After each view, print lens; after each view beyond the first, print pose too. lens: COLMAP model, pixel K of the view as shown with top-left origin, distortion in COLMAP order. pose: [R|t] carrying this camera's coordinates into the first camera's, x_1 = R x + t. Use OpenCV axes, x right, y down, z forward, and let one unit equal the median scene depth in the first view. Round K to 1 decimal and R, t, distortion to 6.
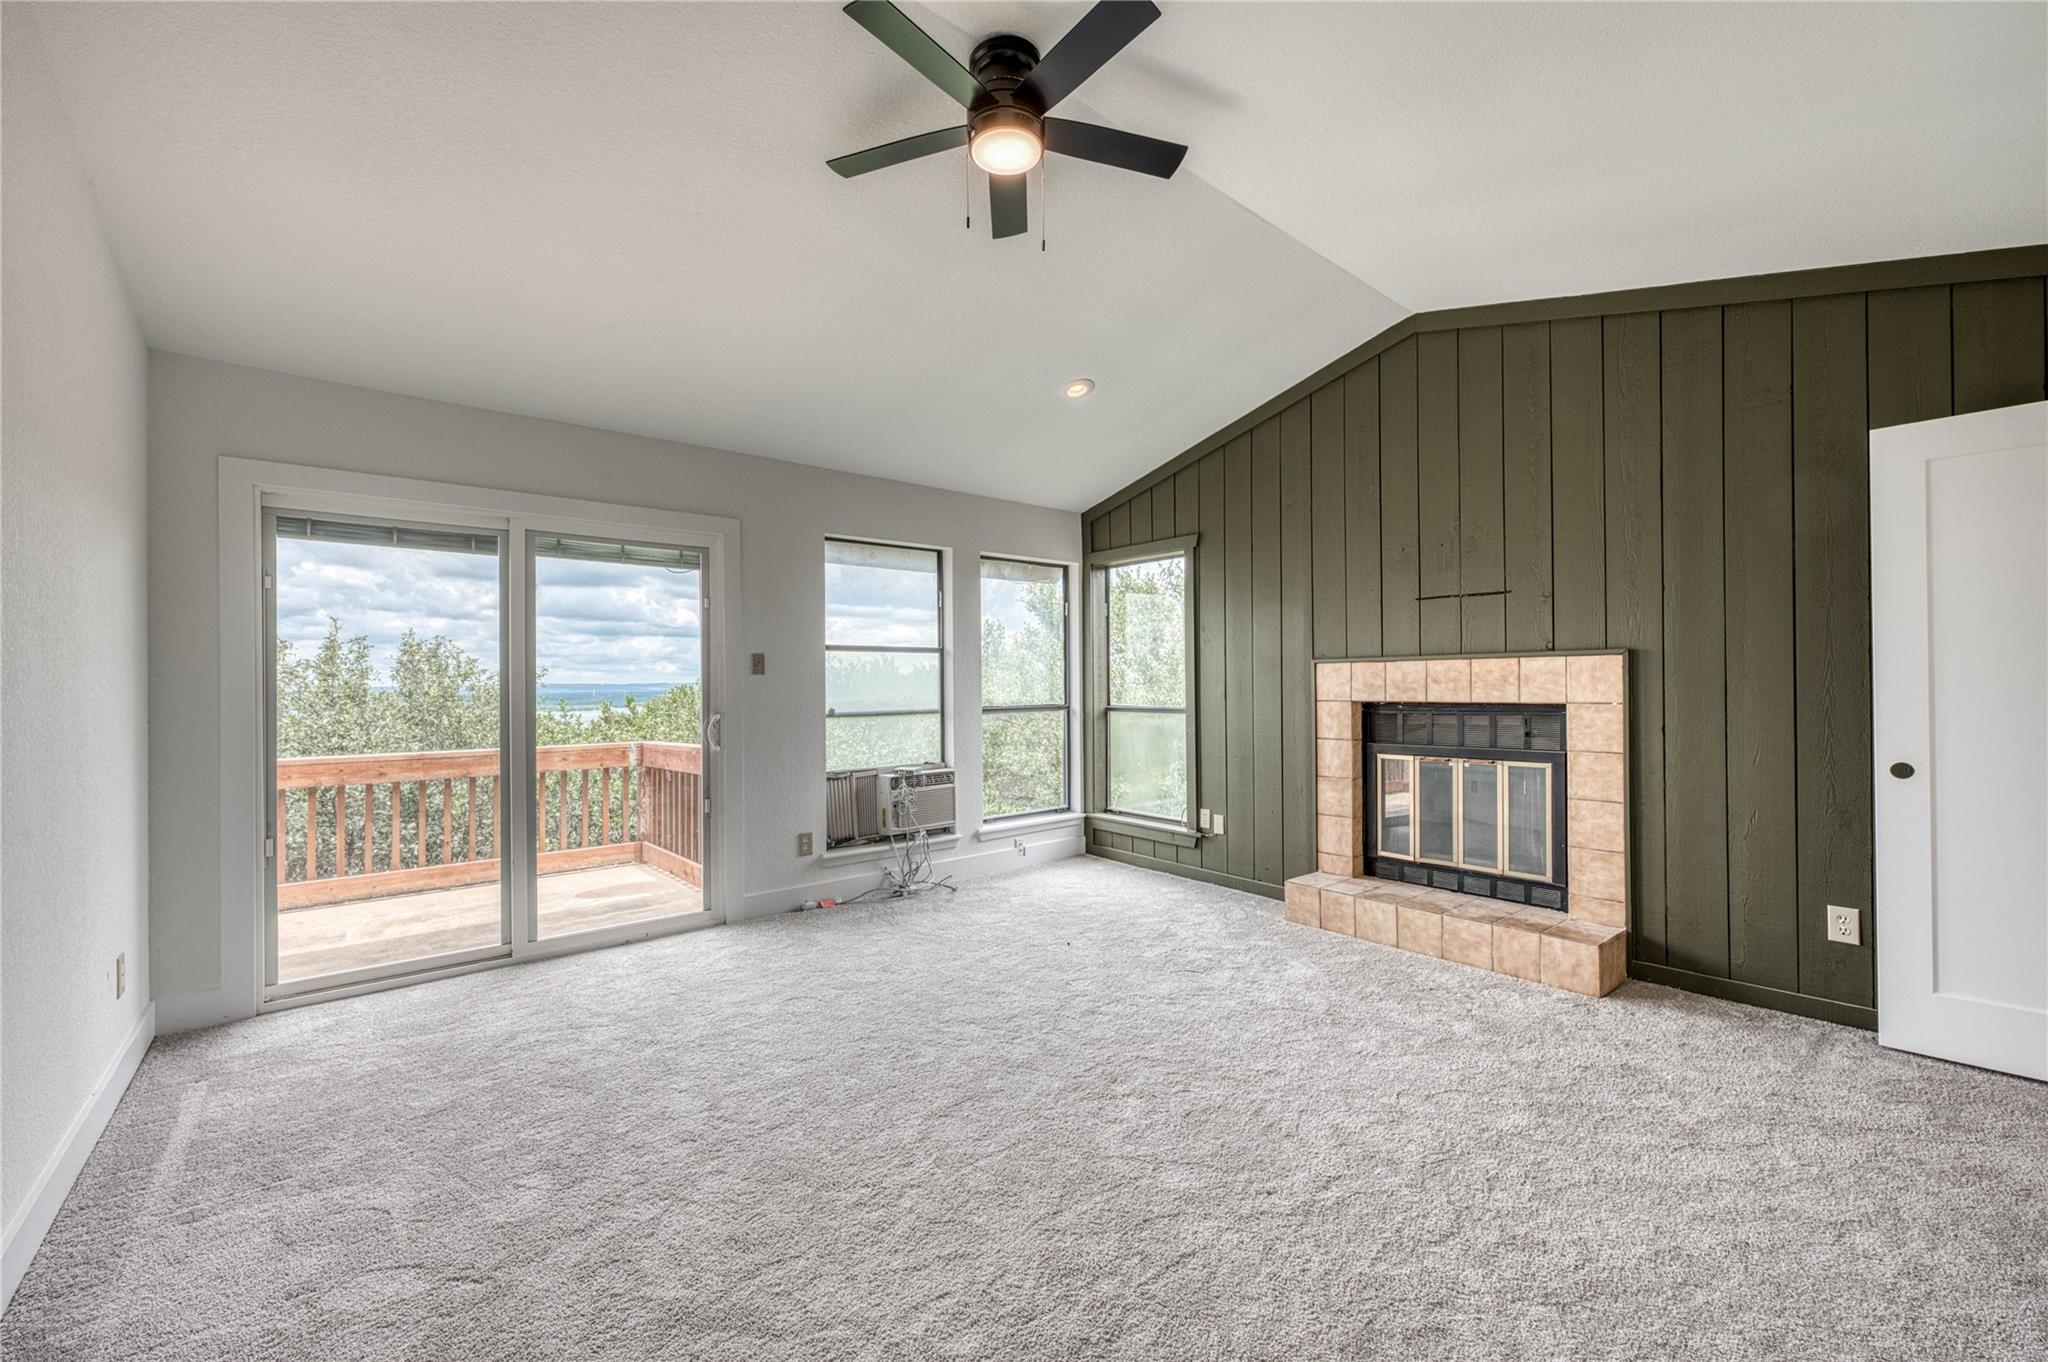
lens RADIAL K [[802.2, 0, 1020.9], [0, 802.2, 686.1], [0, 0, 1]] dist [-0.005166, -0.000304]
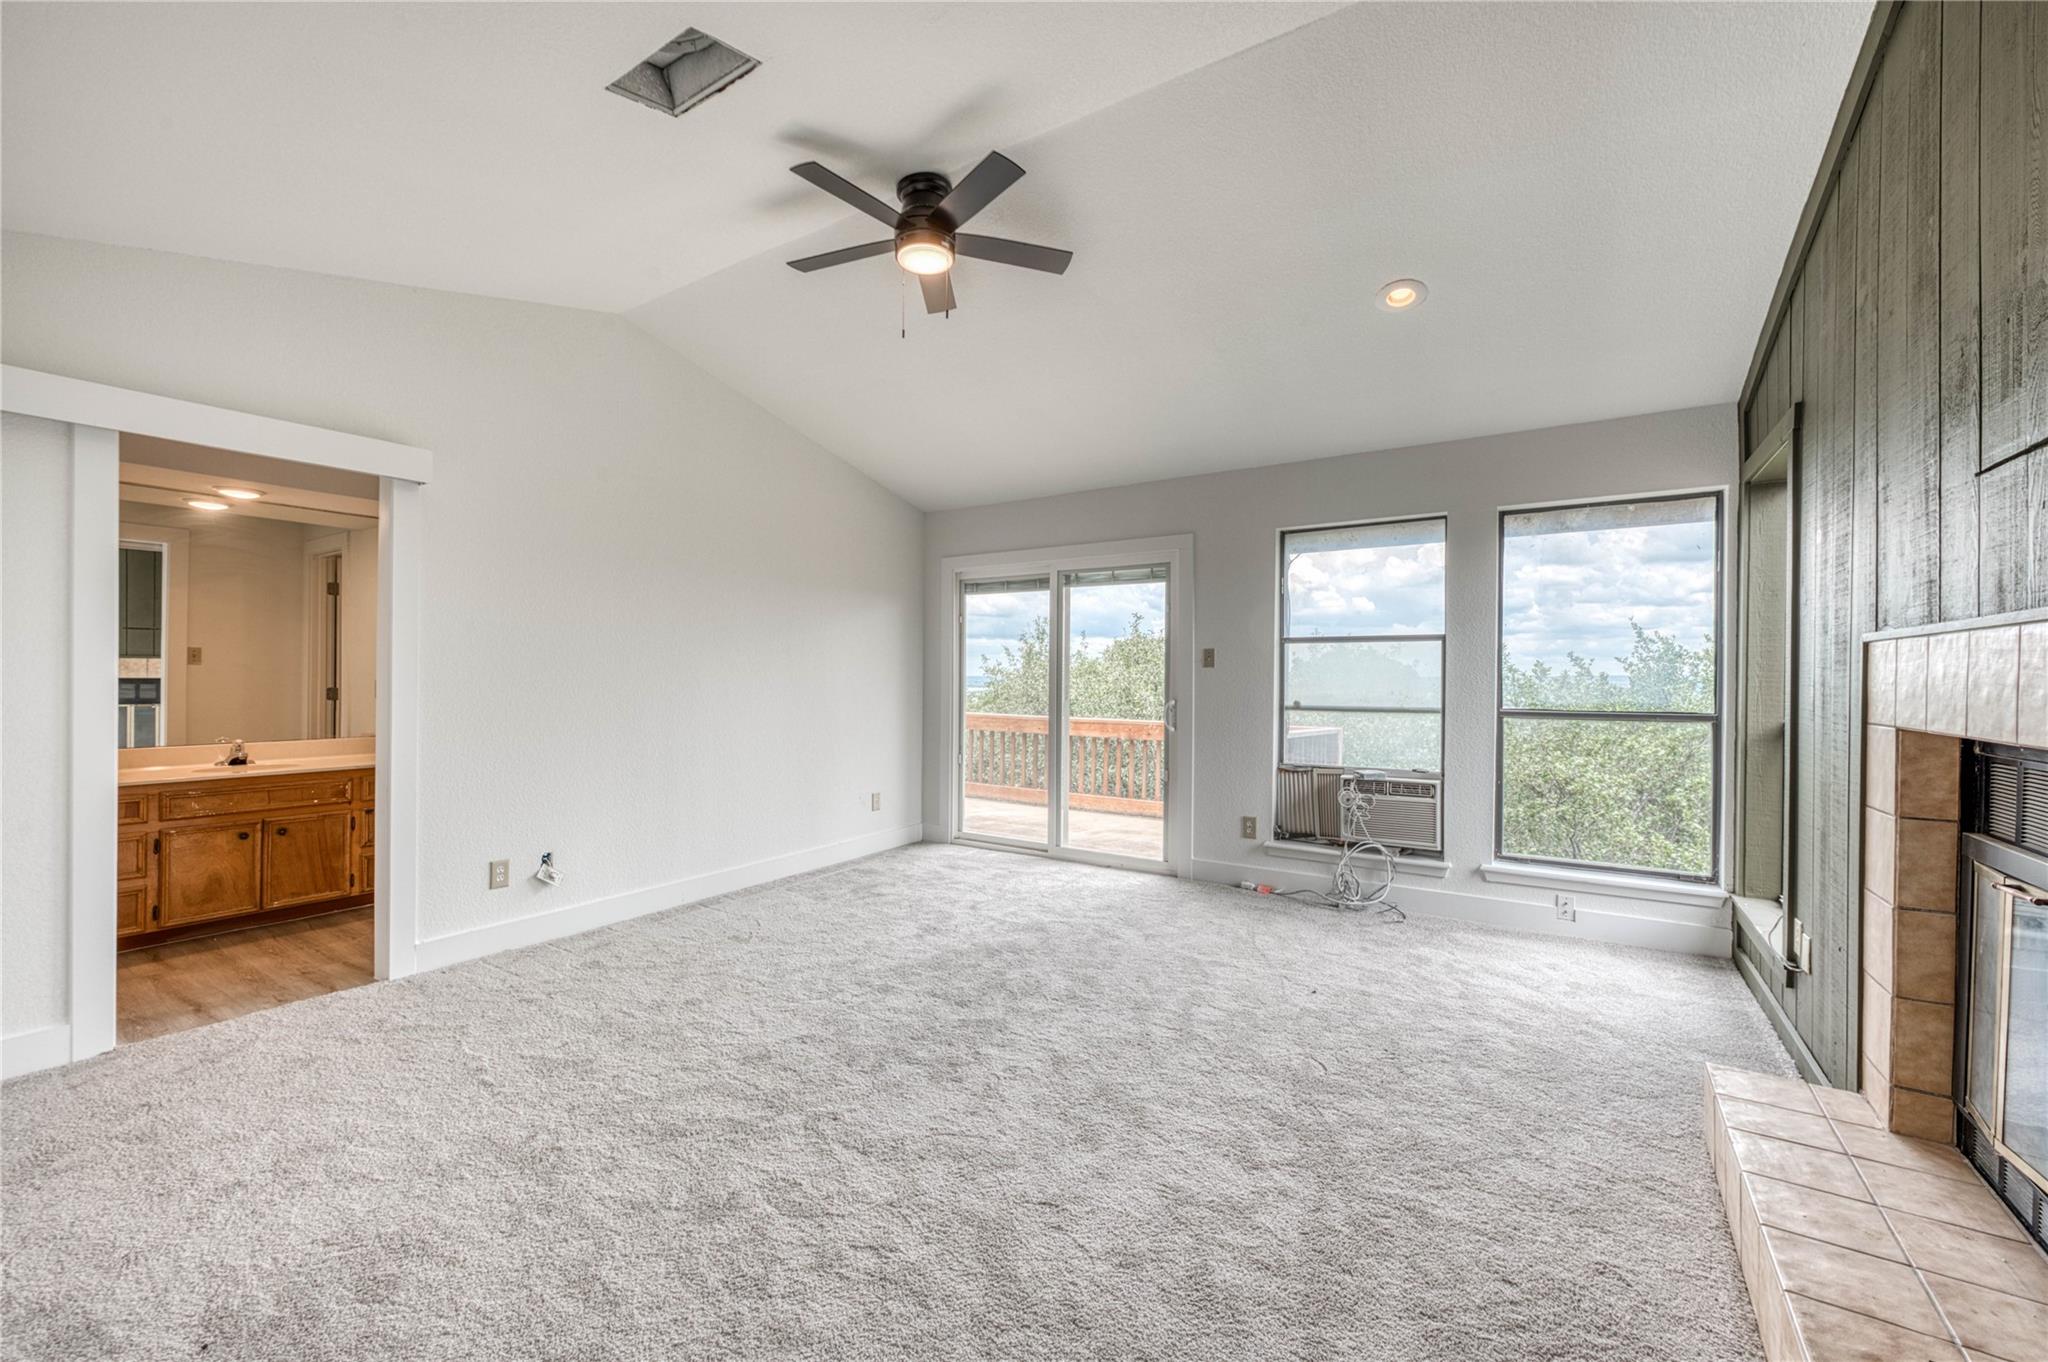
lens RADIAL K [[802.2, 0, 1025.7], [0, 802.2, 684.2], [0, 0, 1]] dist [-0.005166, -0.000304]
pose [[0.307206, 0.019141, -0.951450, 0.622346], [-0.009784, 0.999808, 0.016955, -0.006874], [0.951593, 0.004101, 0.307335, 0.379339]]
